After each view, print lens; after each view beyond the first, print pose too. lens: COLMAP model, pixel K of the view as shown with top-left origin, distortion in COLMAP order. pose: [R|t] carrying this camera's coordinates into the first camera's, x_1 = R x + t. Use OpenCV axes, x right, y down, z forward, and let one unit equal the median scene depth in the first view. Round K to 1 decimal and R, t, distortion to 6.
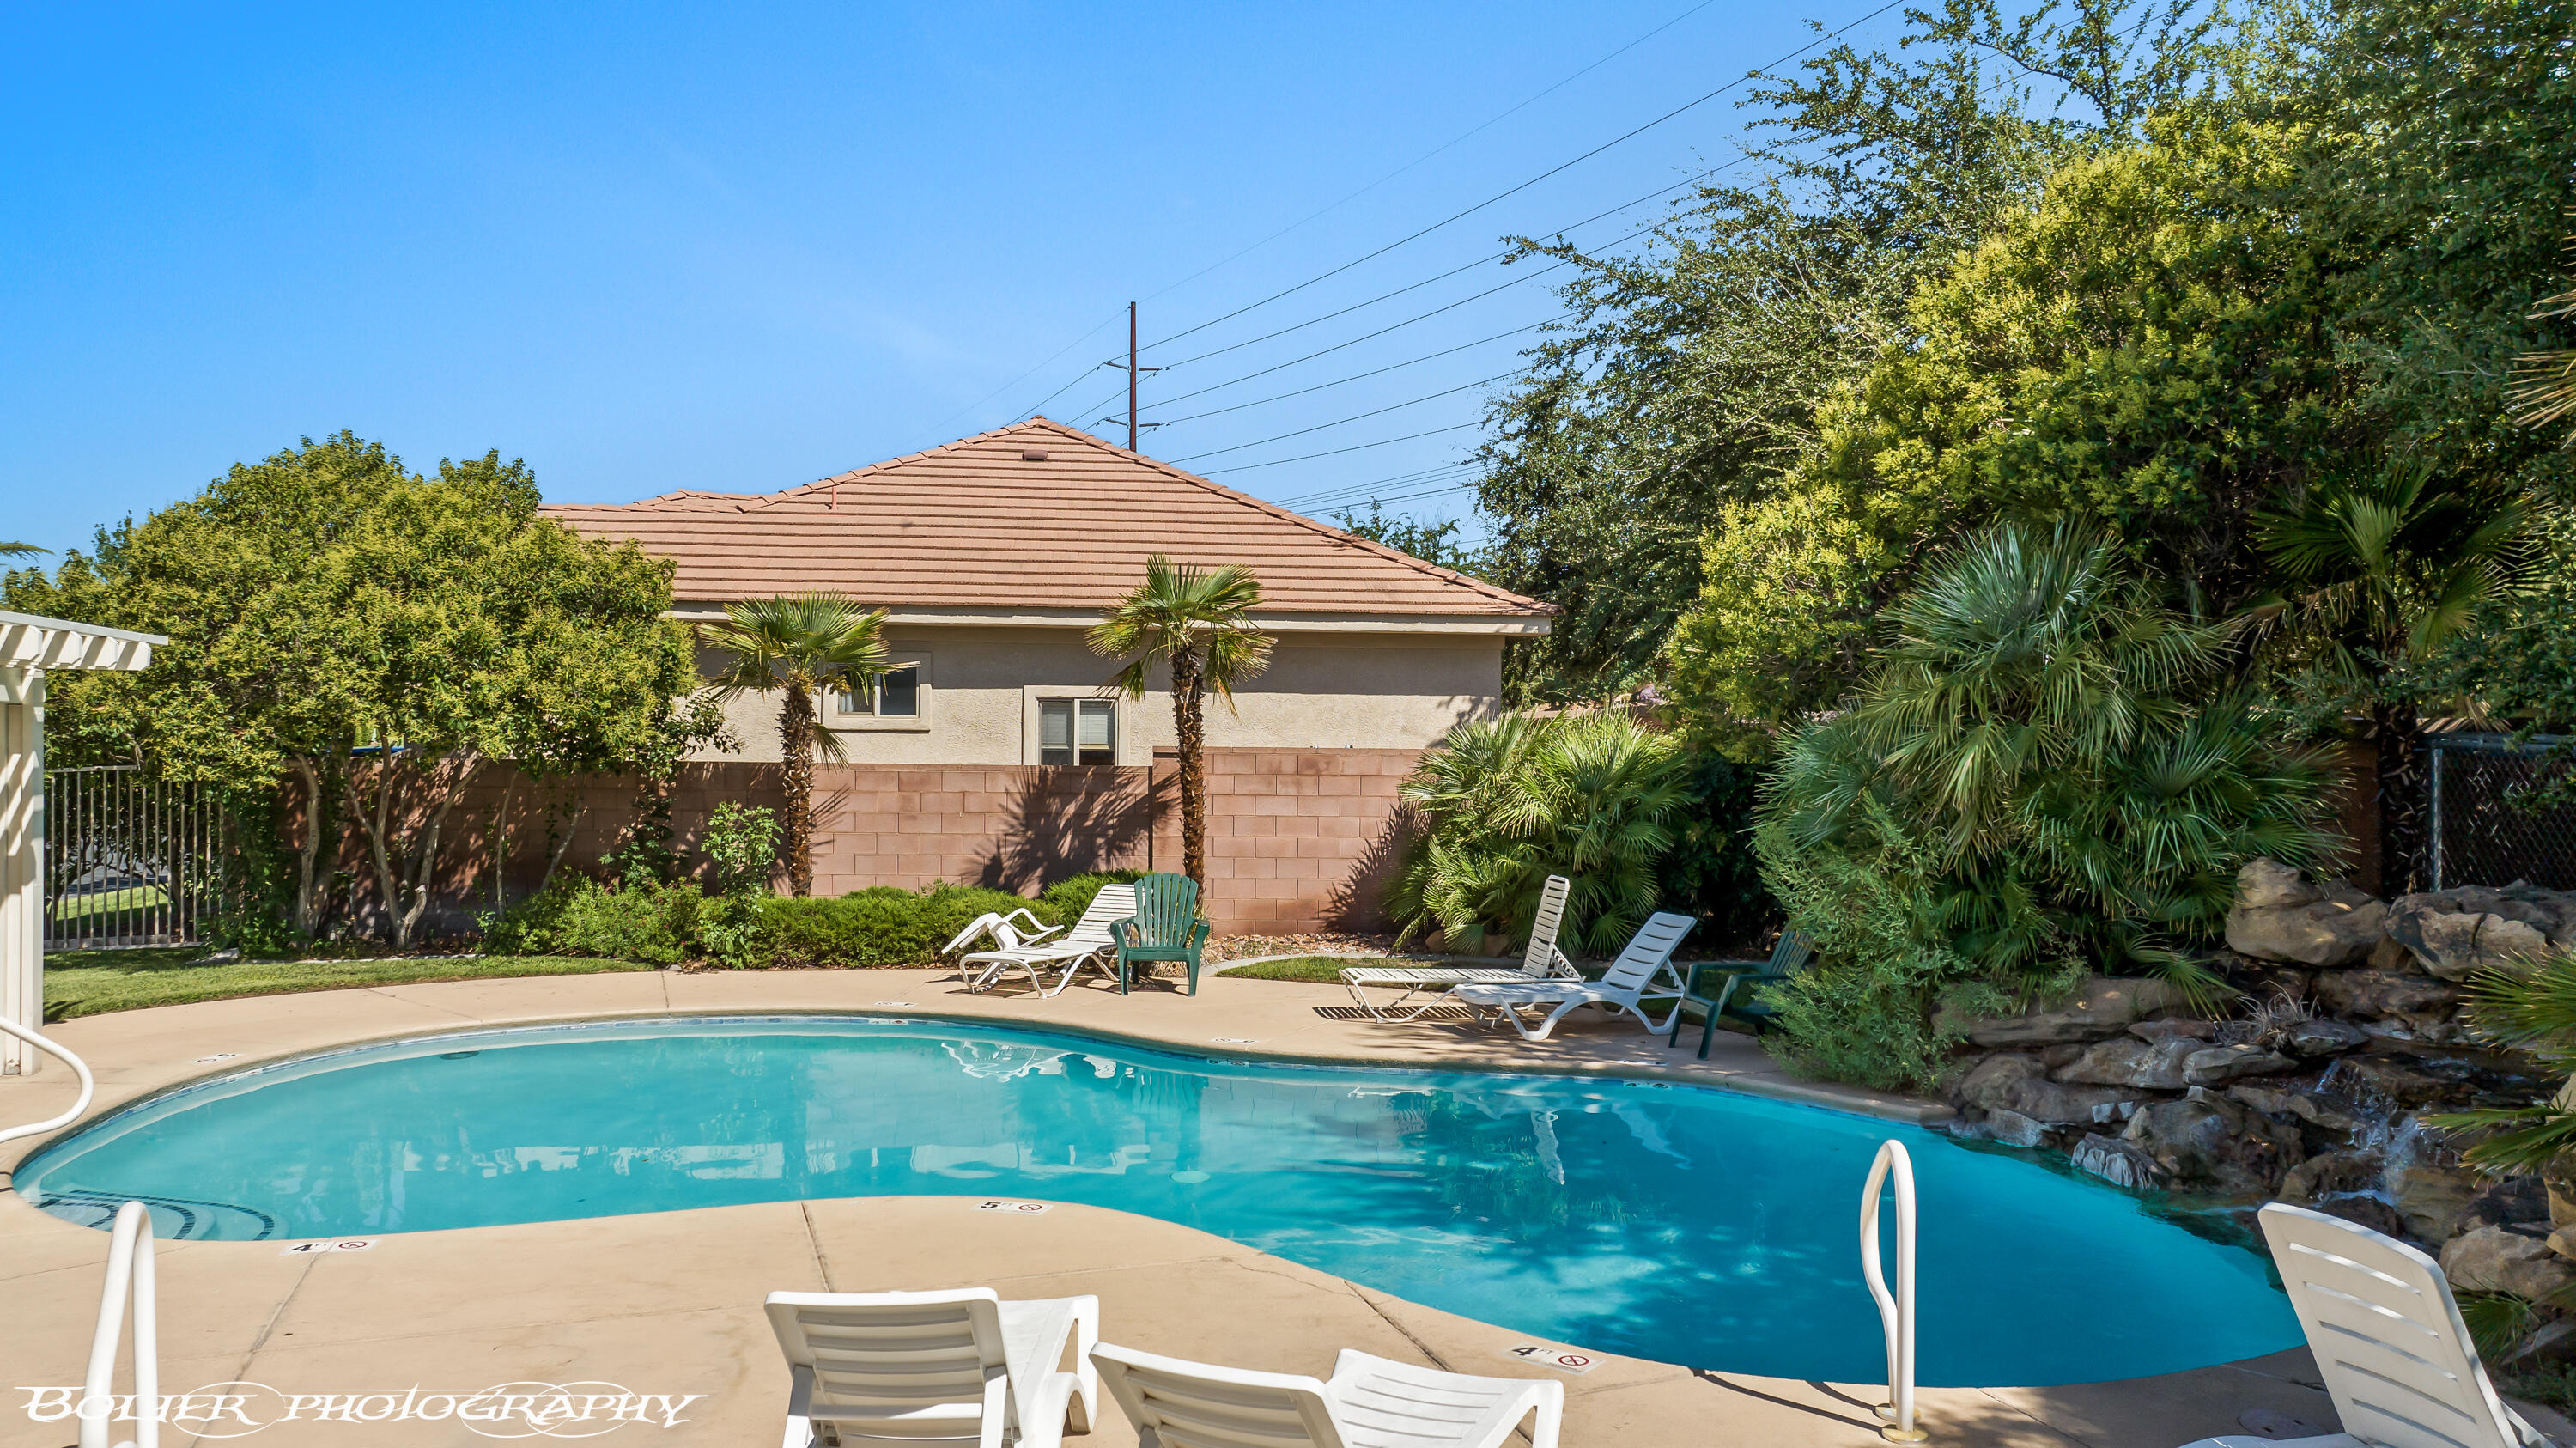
lens RADIAL K [[1870.1, 0, 1285.5], [0, 1870.1, 782.2], [0, 0, 1]] dist [-0.004123, -0.002820]
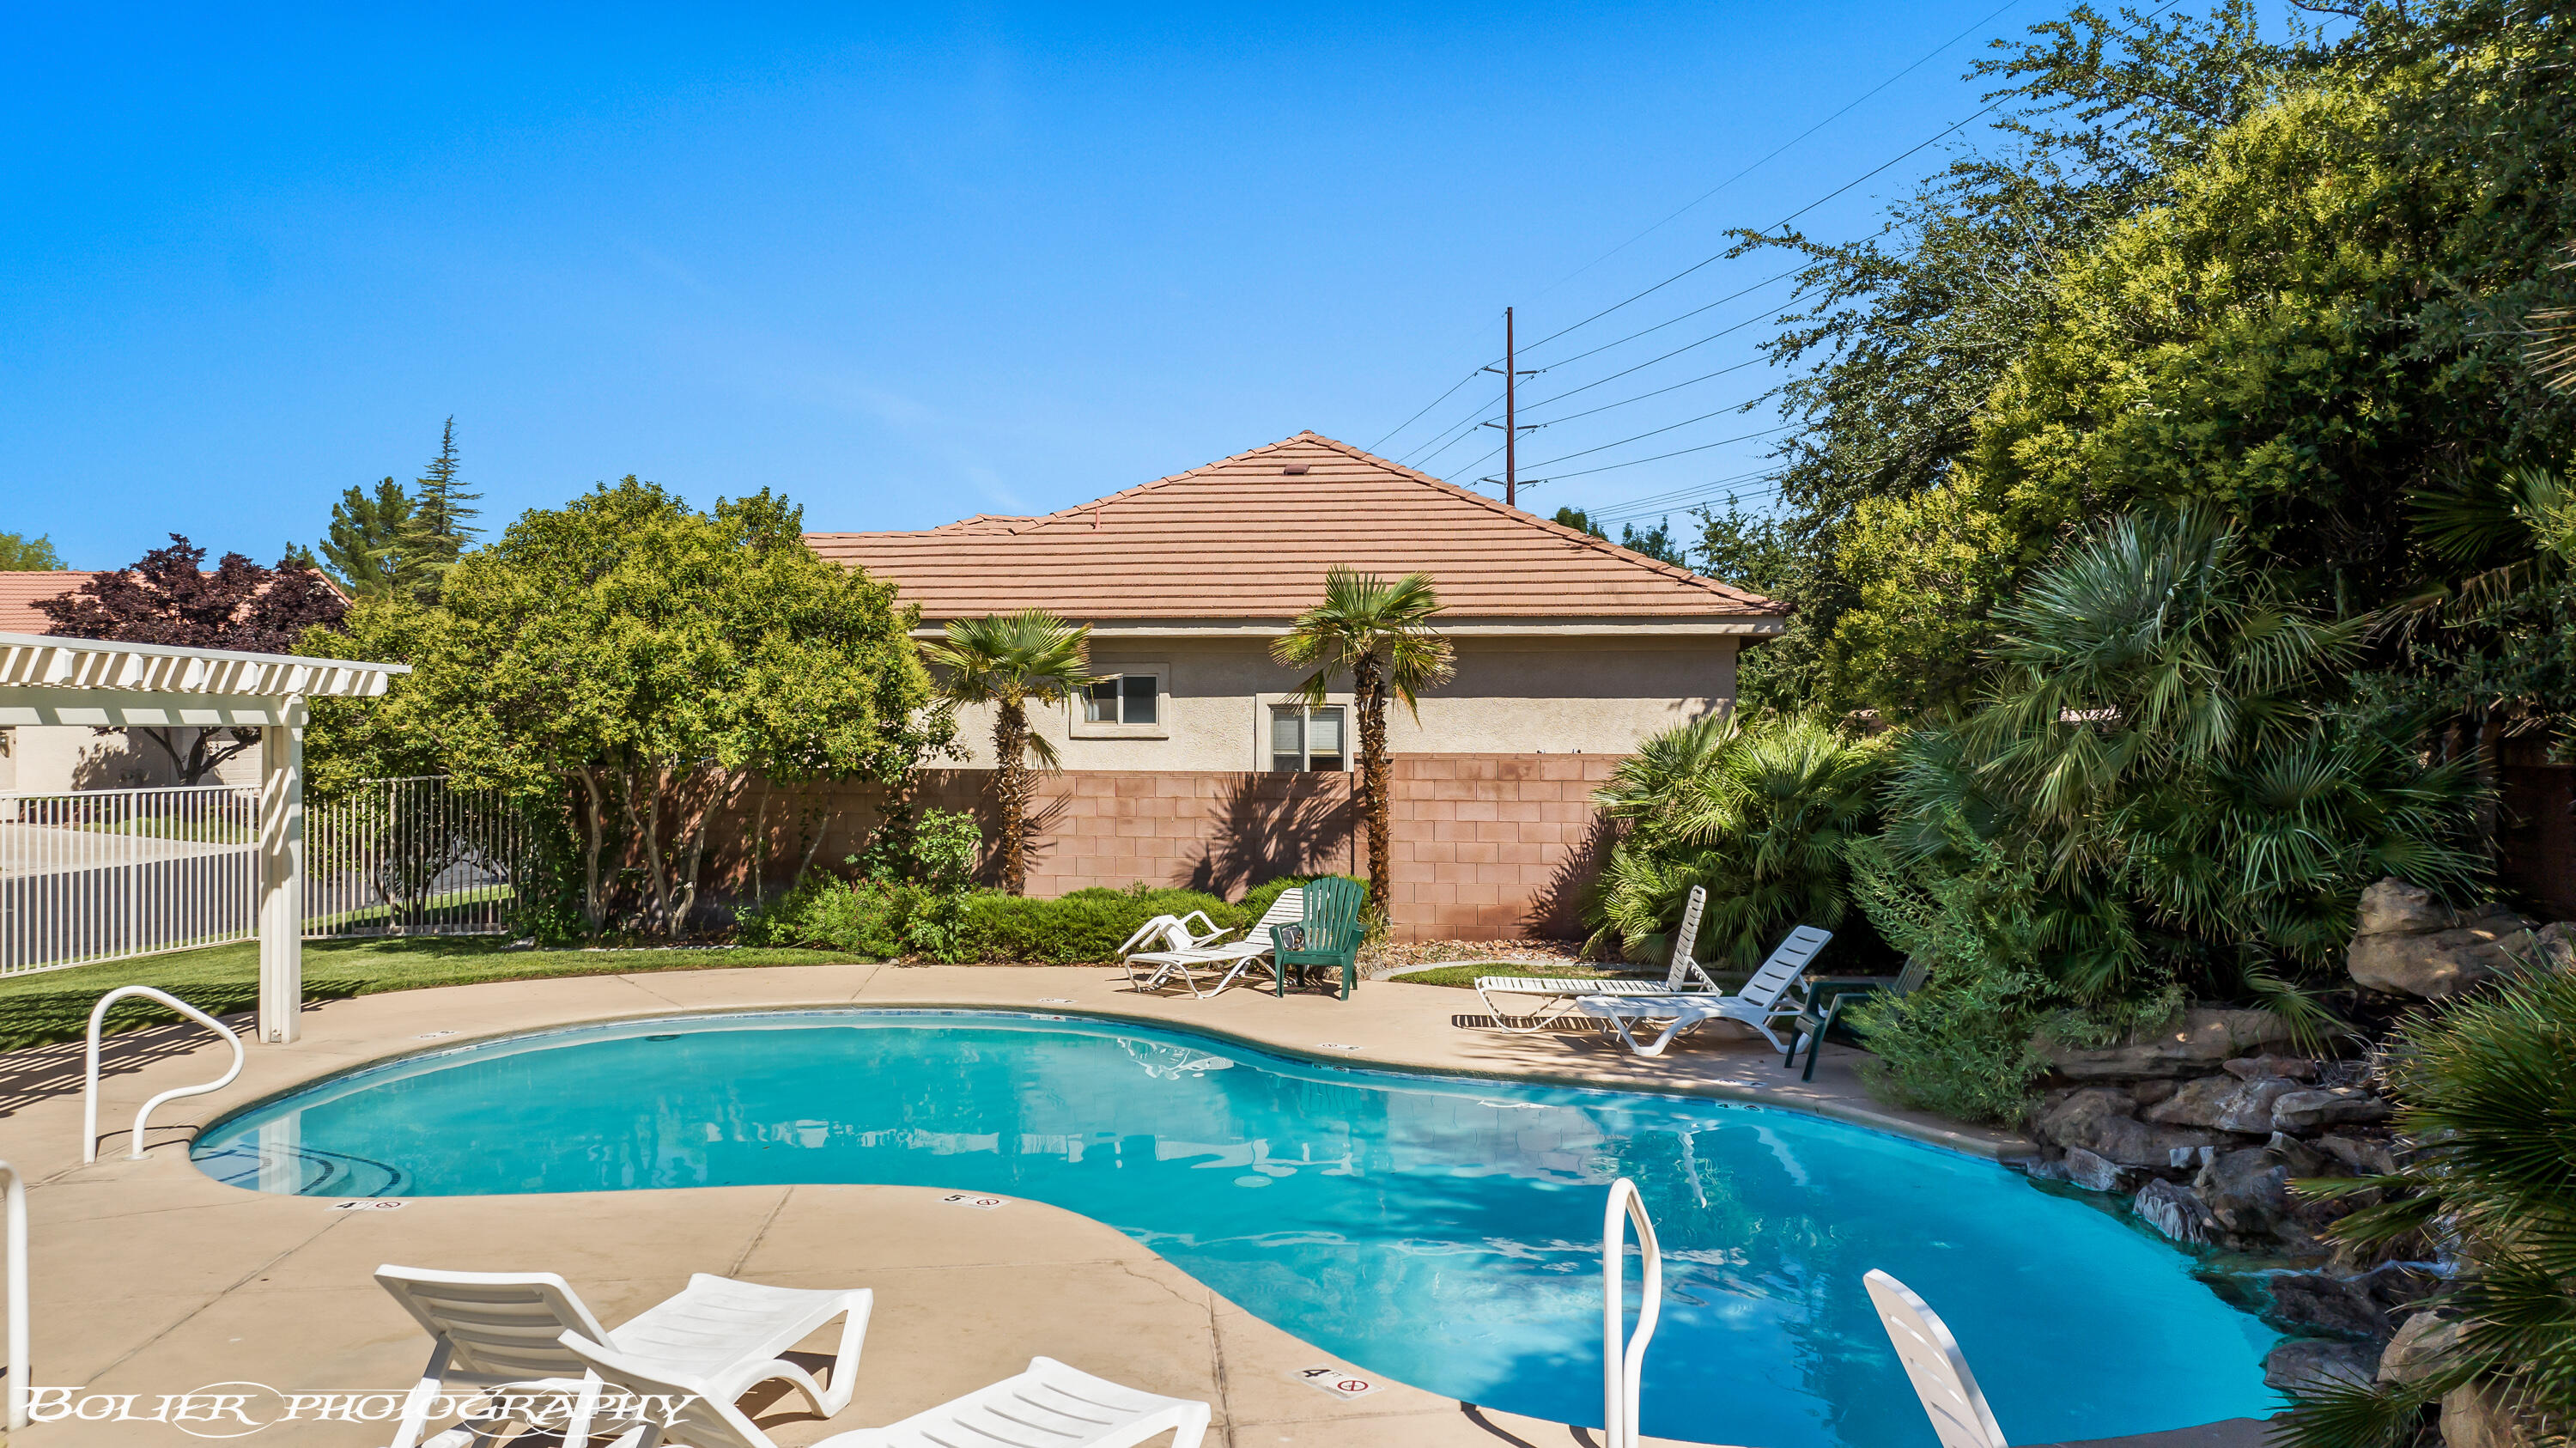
lens RADIAL K [[1853.9, 0, 1288.0], [0, 1853.9, 724.0], [0, 0, 1]] dist [-0.004413, 0.004075]
pose [[0.973227, -0.008764, -0.229680, 0.152559], [0.001872, 0.999542, -0.030208, -0.005221], [0.229839, 0.028969, 0.972797, 0.010664]]
